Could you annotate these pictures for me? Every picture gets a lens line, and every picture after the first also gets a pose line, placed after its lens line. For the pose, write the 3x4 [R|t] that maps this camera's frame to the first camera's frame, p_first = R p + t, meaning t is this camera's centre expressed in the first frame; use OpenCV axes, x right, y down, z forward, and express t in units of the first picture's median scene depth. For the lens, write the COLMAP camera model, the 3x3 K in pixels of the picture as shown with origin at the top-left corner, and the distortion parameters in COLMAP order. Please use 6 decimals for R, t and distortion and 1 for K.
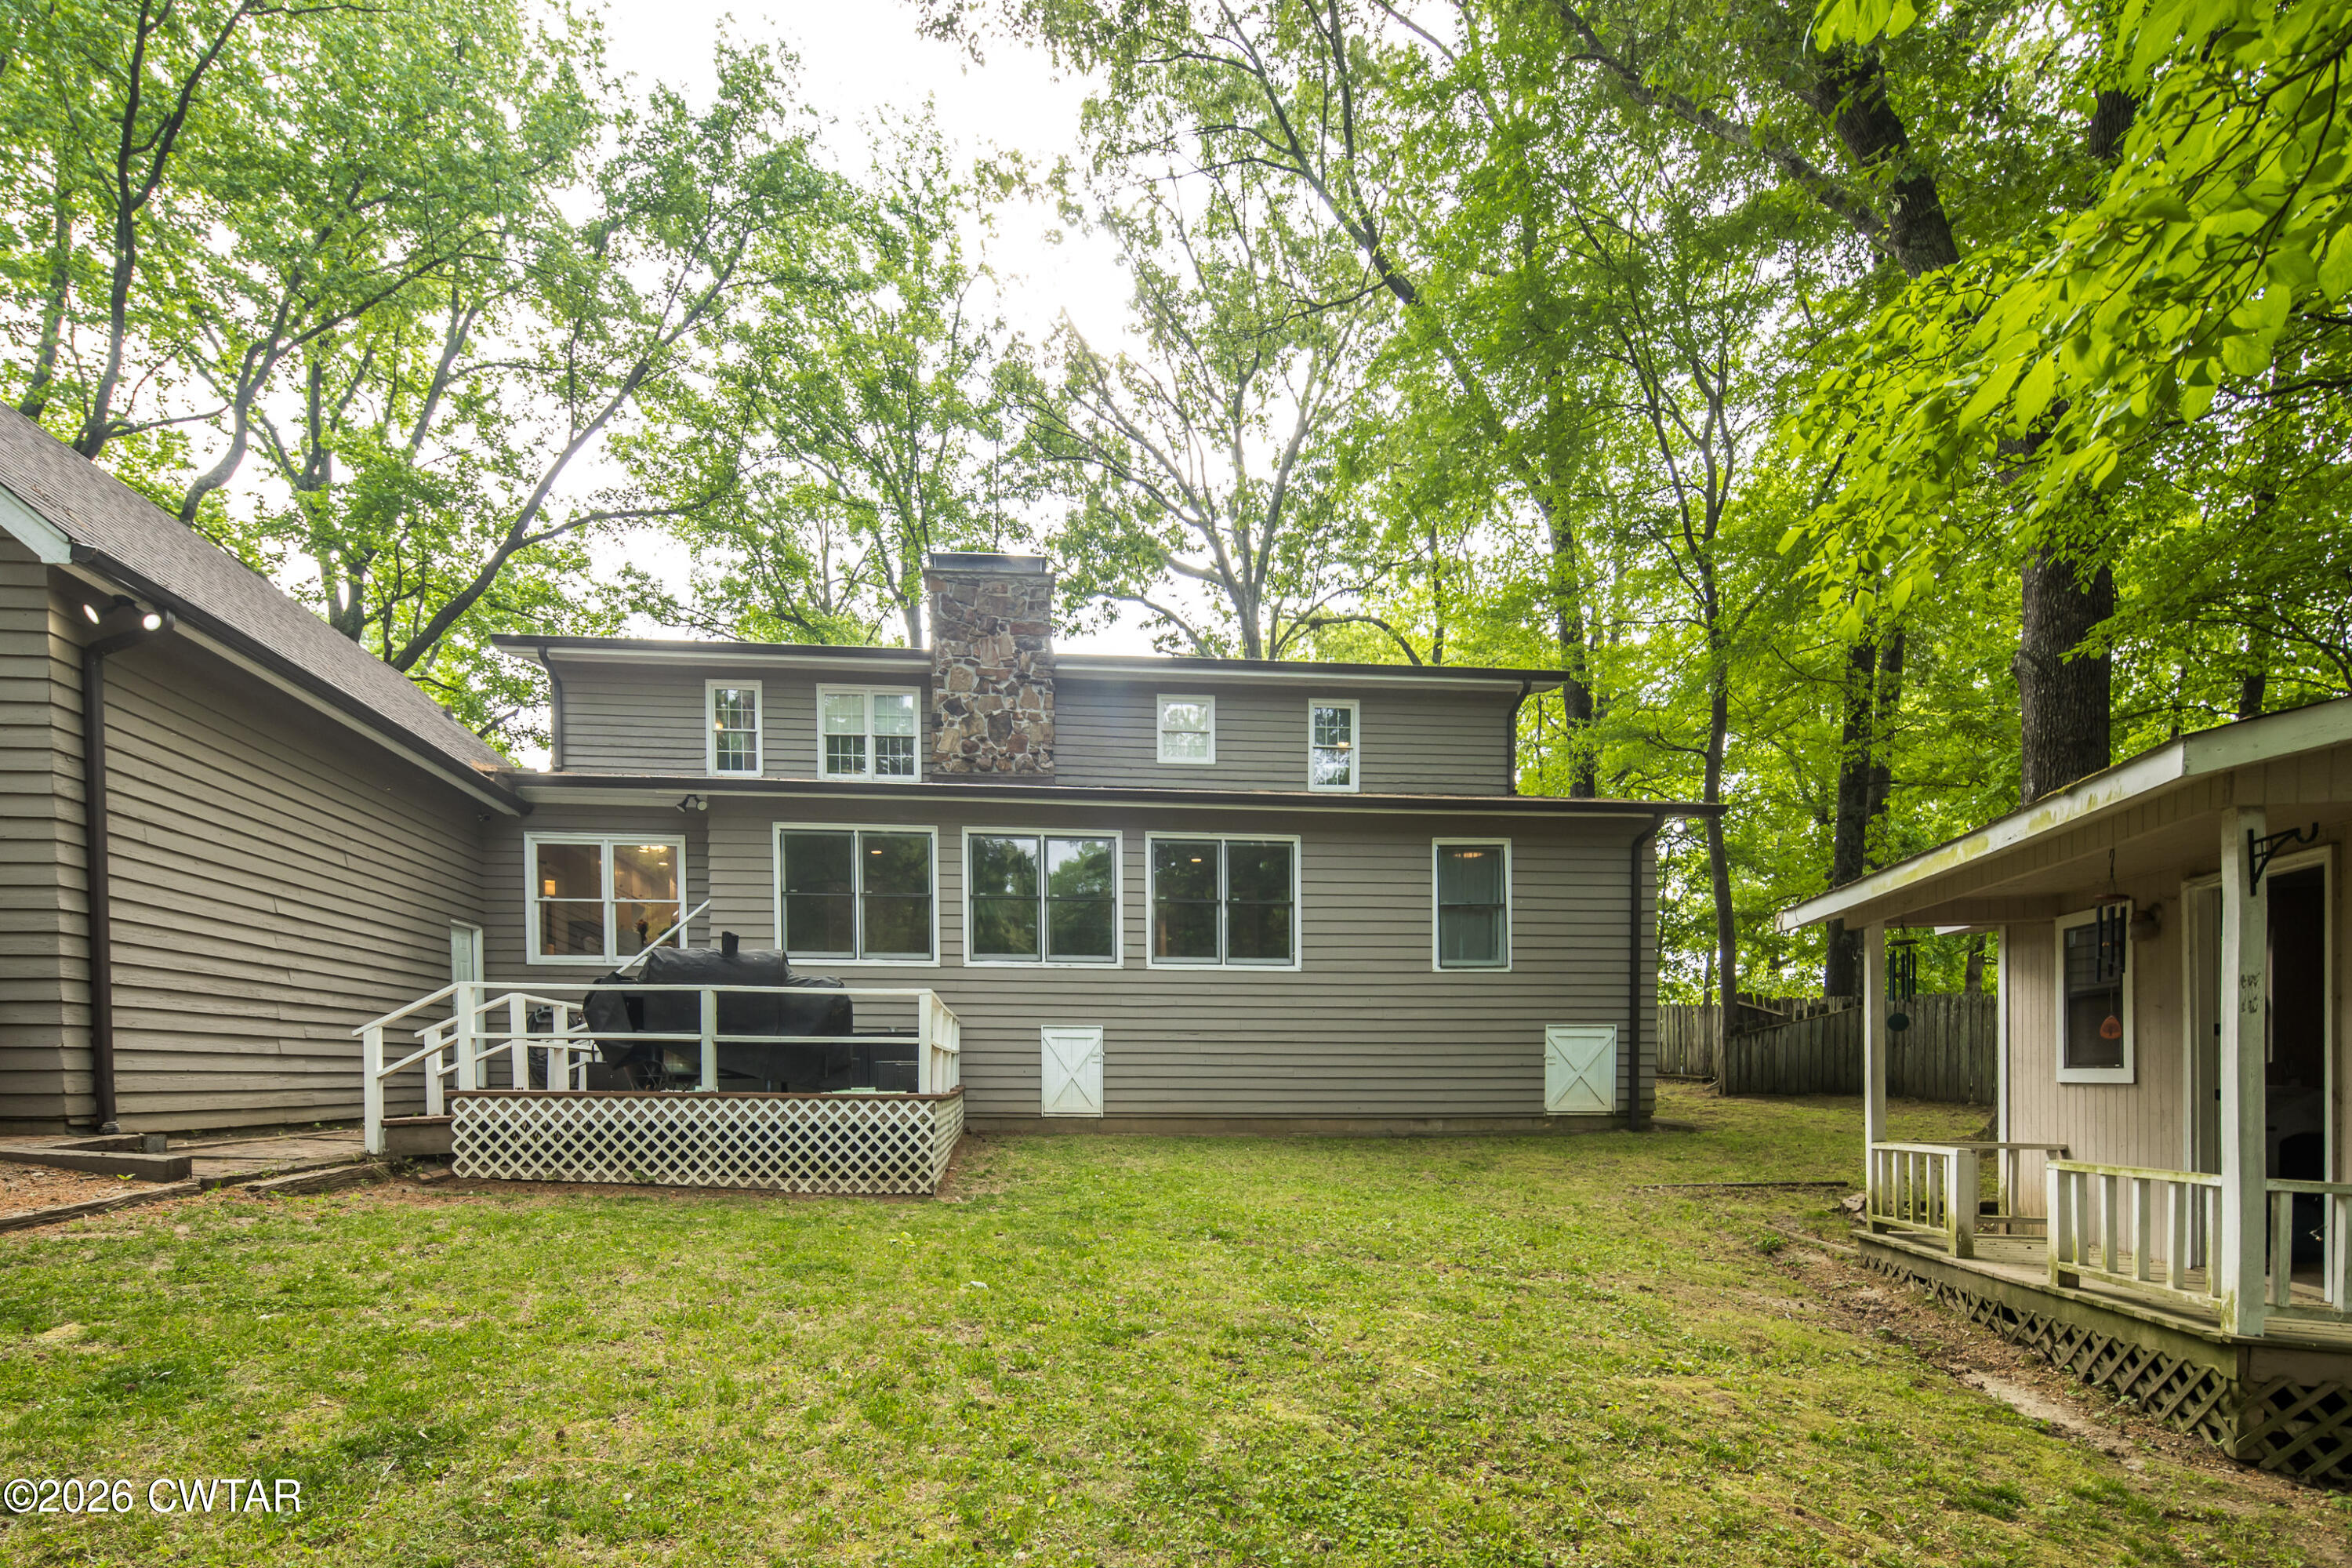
lens RADIAL K [[1135.0, 0, 1185.4], [0, 1135.0, 975.5], [0, 0, 1]] dist [0.001588, -0.000208]
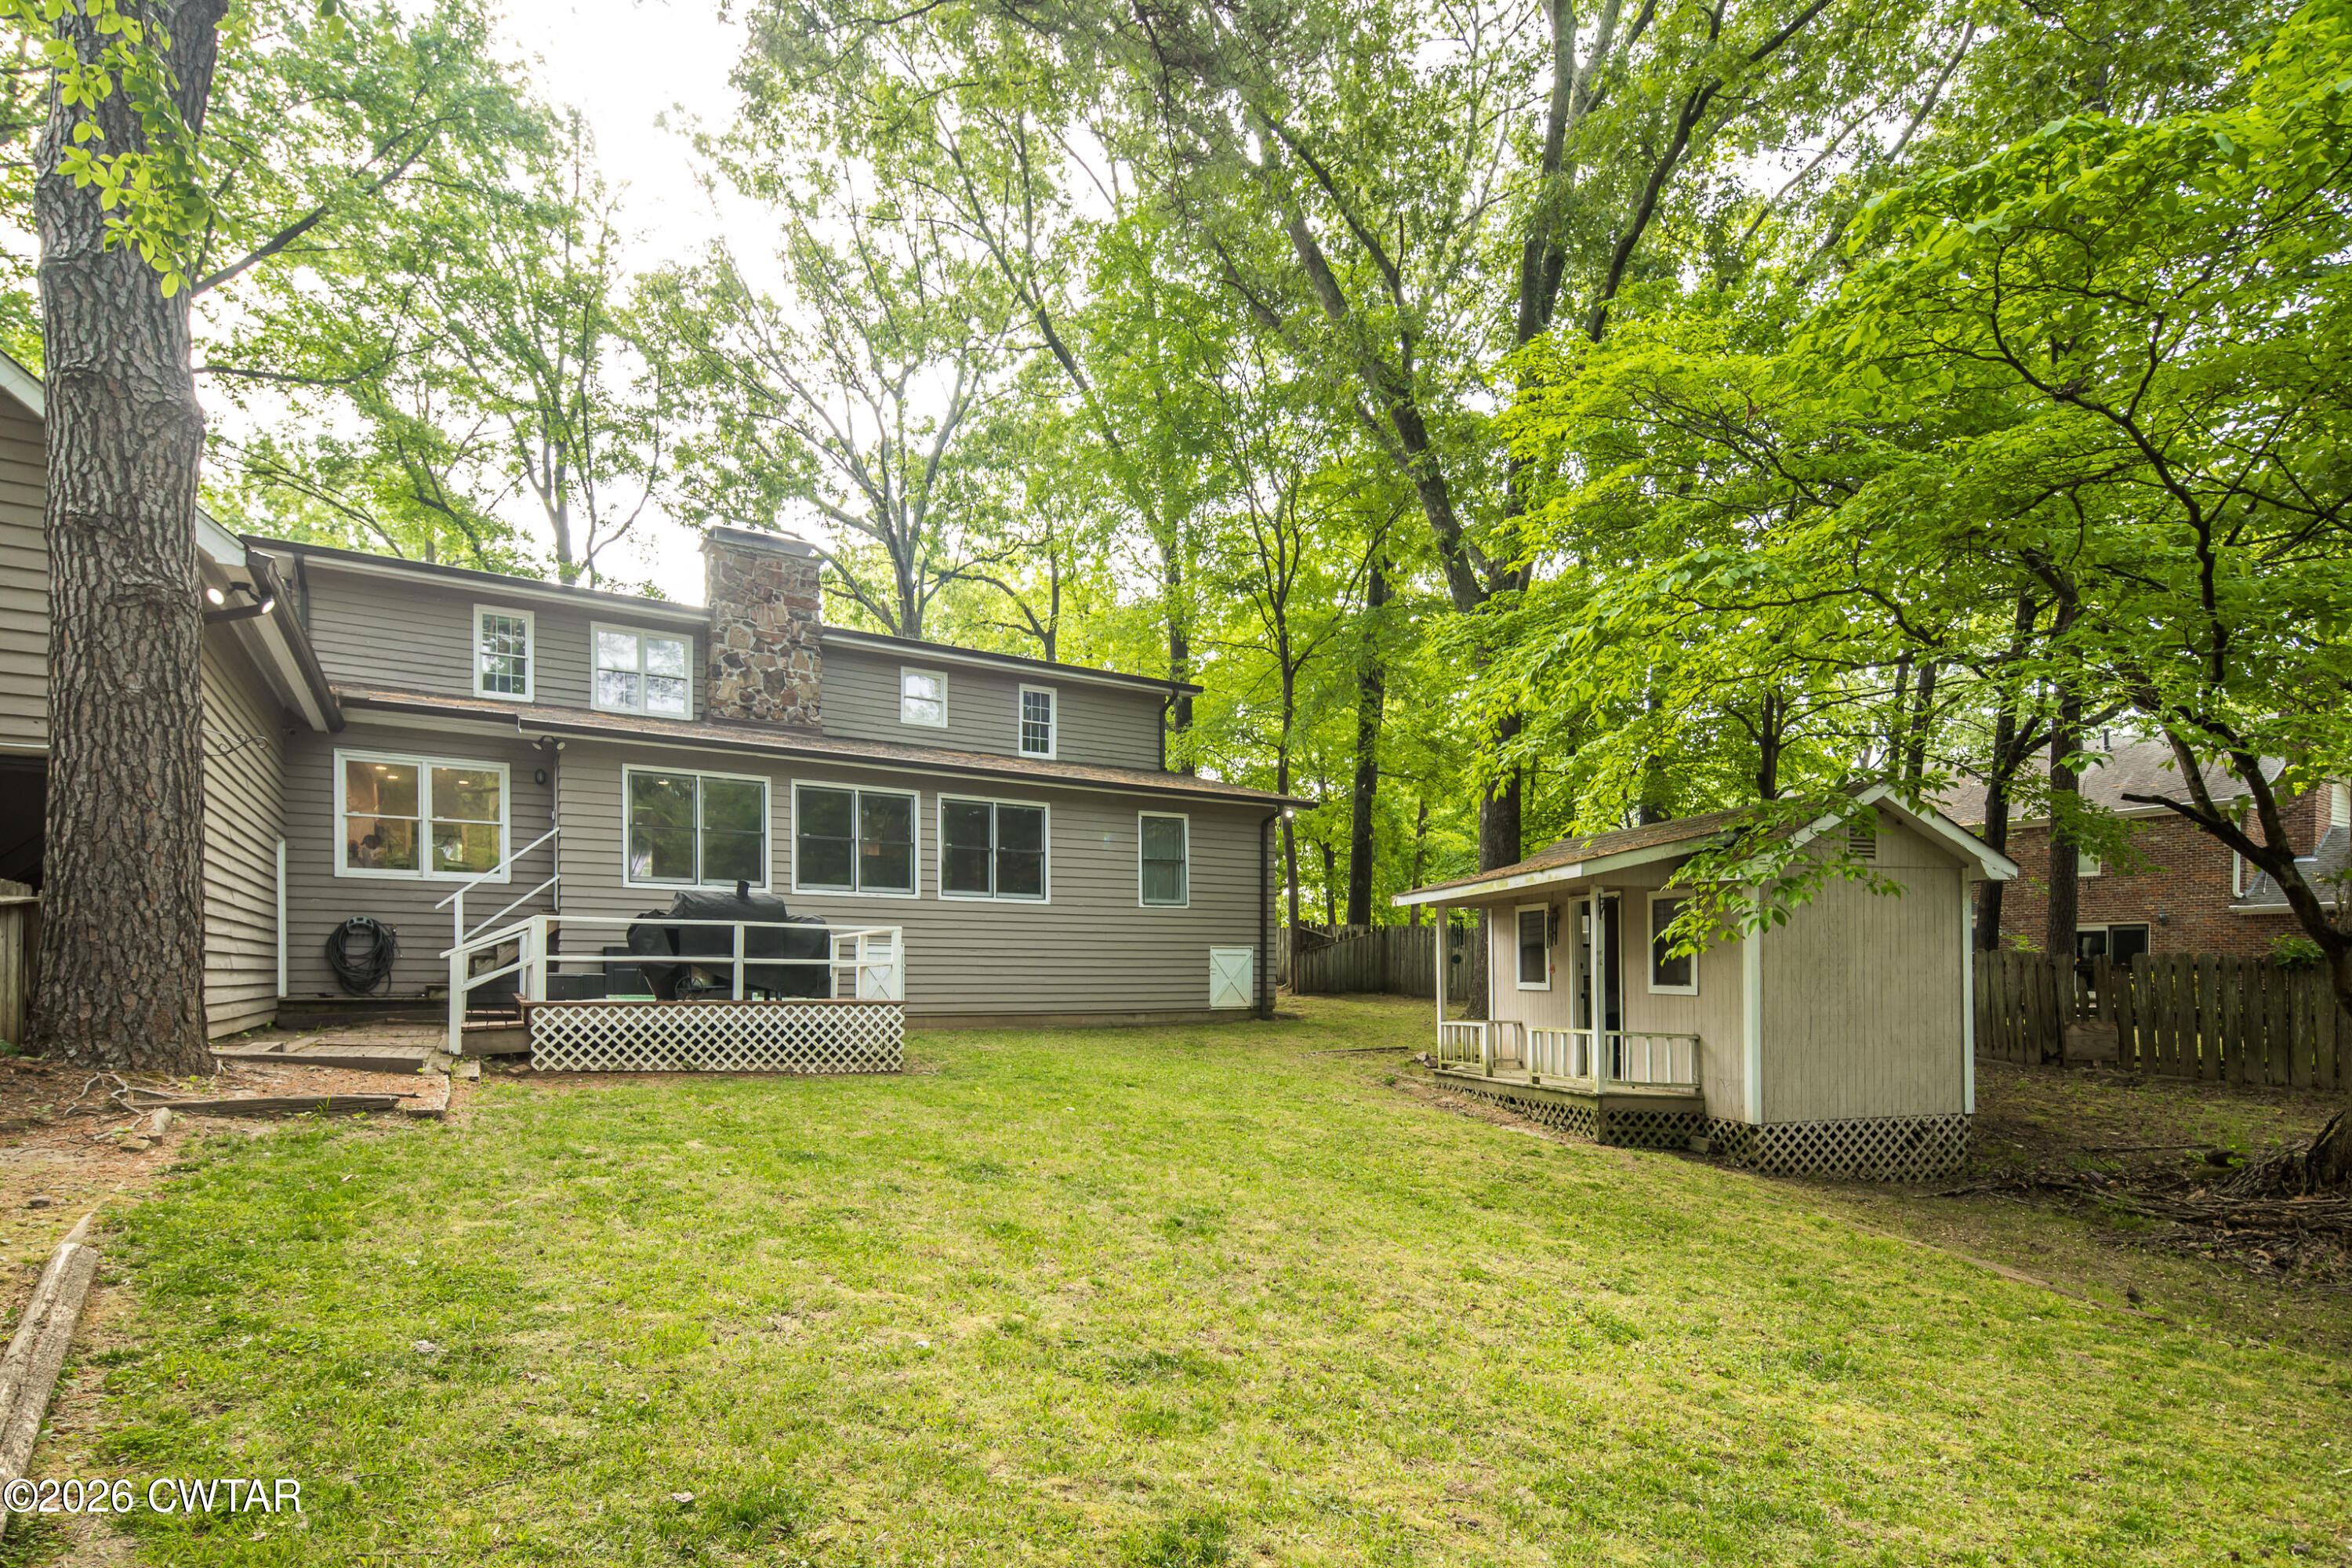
lens RADIAL K [[1157.0, 0, 1178.8], [0, 1157.0, 706.3], [0, 0, 1]] dist [0.002278, 0.000097]
pose [[0.901935, 0.096475, 0.420959, -0.570850], [-0.038427, 0.988791, -0.144278, -0.068733], [-0.430160, 0.113953, 0.895532, -0.530448]]
